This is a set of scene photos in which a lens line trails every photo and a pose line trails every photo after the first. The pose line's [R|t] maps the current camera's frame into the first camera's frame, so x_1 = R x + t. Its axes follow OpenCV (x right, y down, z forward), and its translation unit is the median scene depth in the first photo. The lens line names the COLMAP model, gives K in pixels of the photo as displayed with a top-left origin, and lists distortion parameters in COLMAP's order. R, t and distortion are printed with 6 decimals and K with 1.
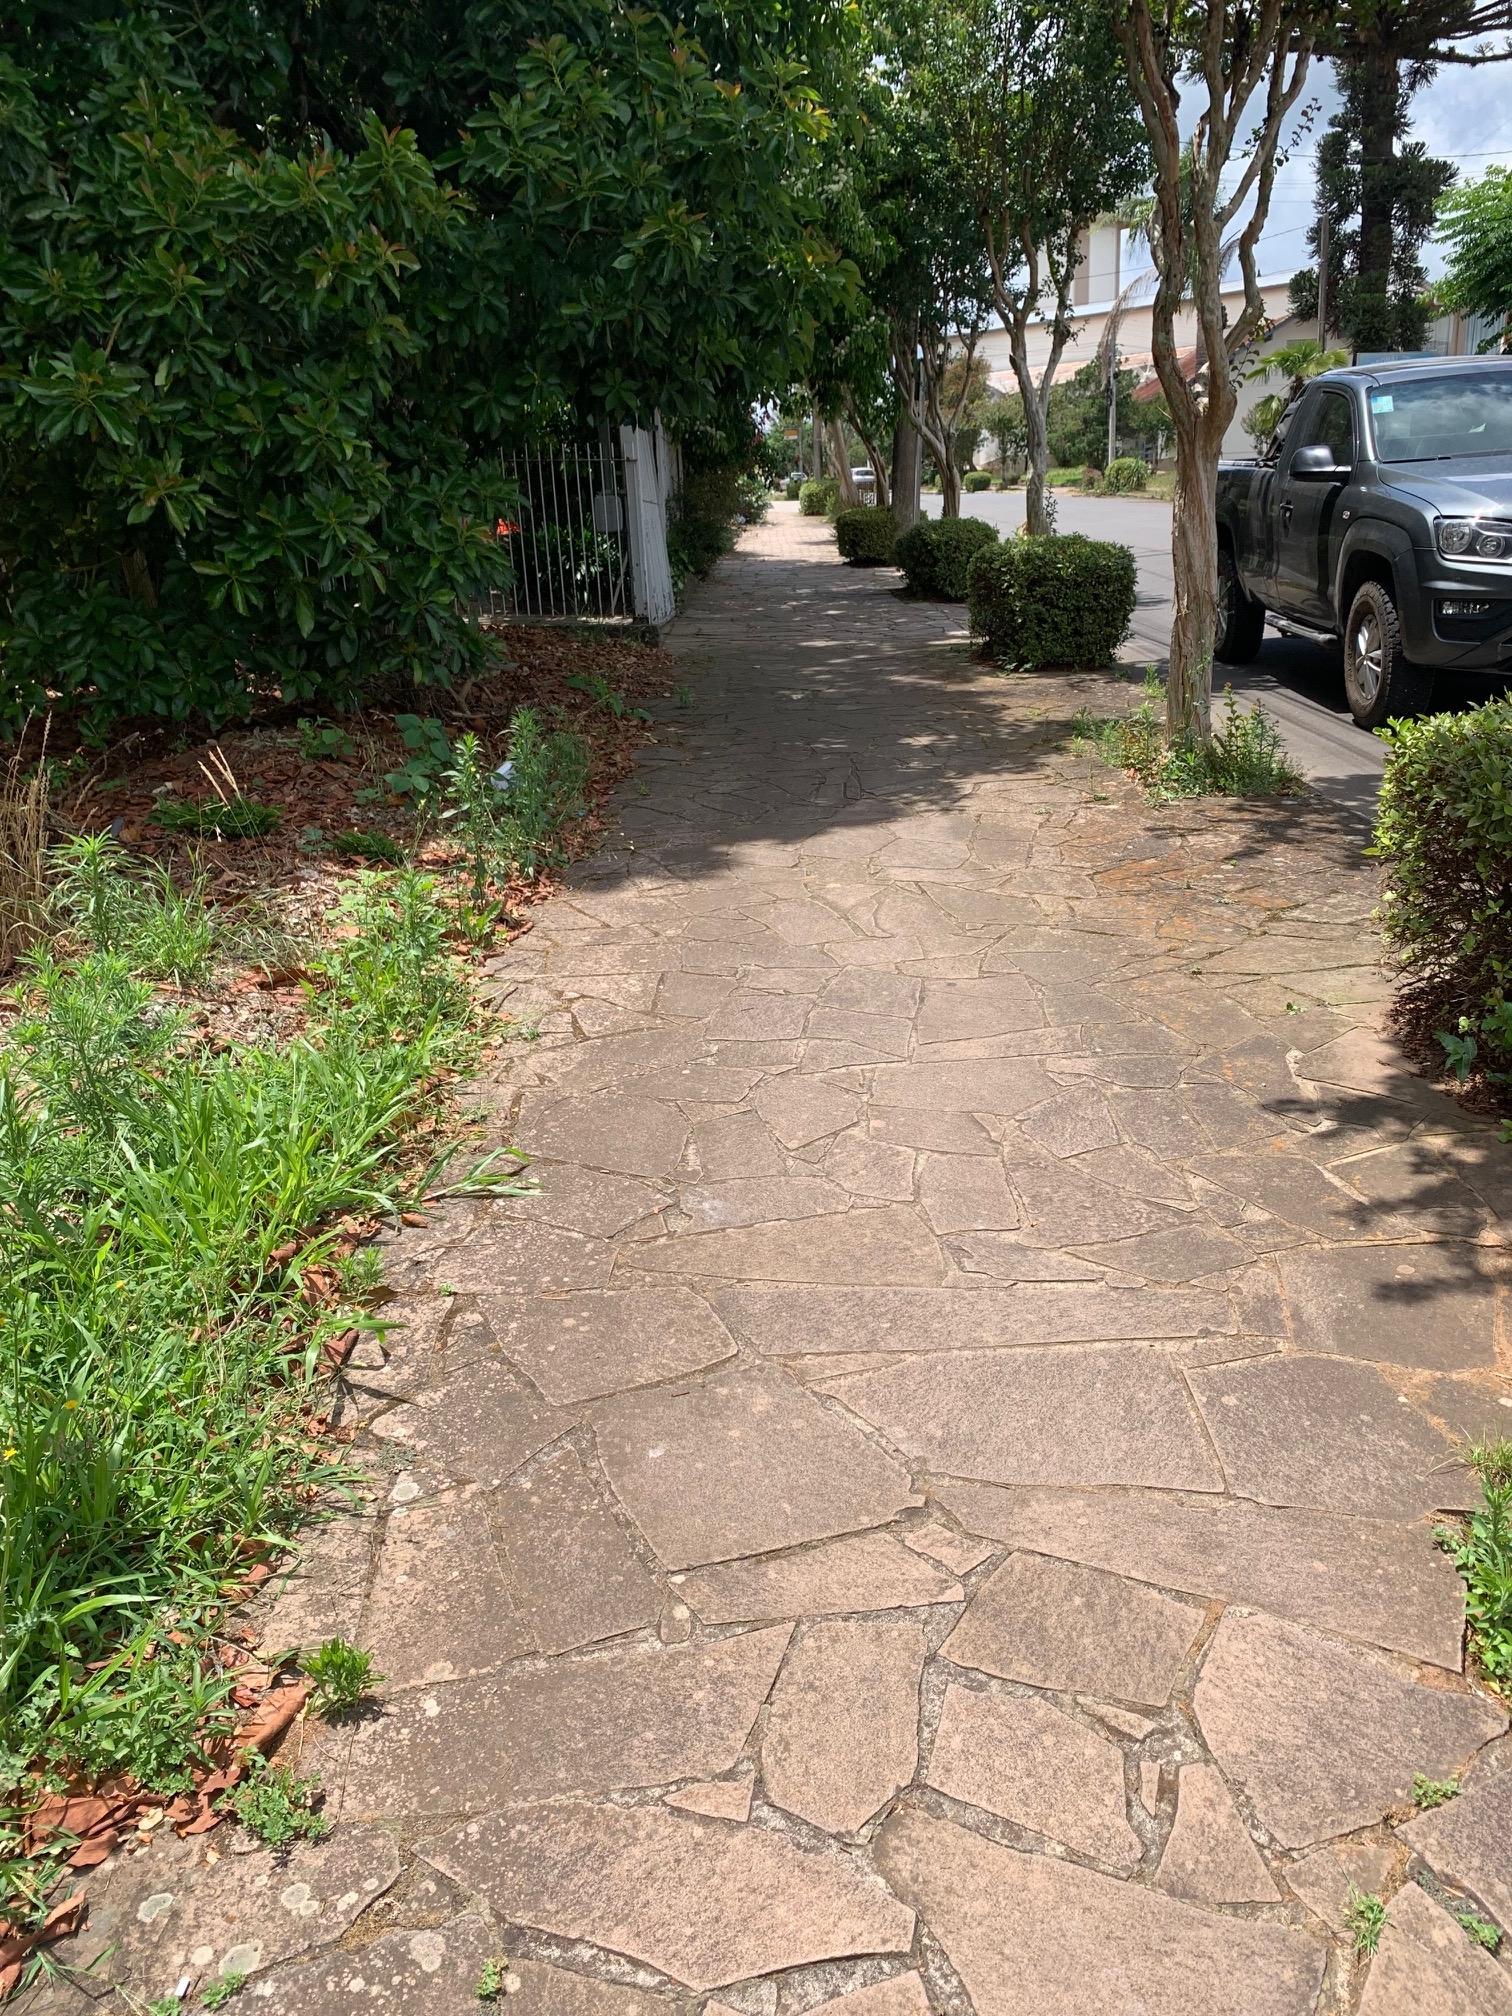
lens RADIAL K [[1515.5, 0, 758.9], [0, 1515.5, 1011.9], [0, 0, 1]] dist [-0.000255, -0.003678]
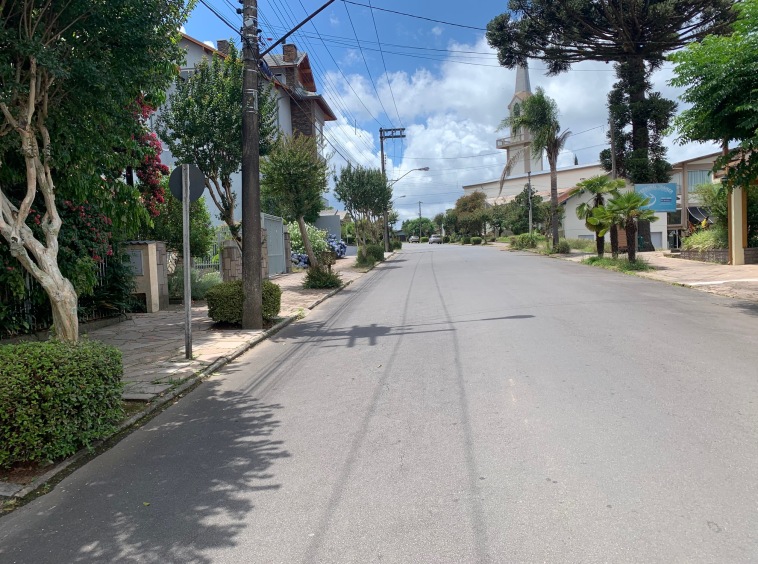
lens RADIAL K [[569.8, 0, 377.6], [0, 569.8, 281.1], [0, 0, 1]] dist [-0.000255, -0.003678]
pose [[0.996533, 0.011004, -0.082464, 0.112184], [-0.031634, 0.966881, -0.253258, -0.103311], [0.076946, 0.254989, 0.963878, 0.262733]]
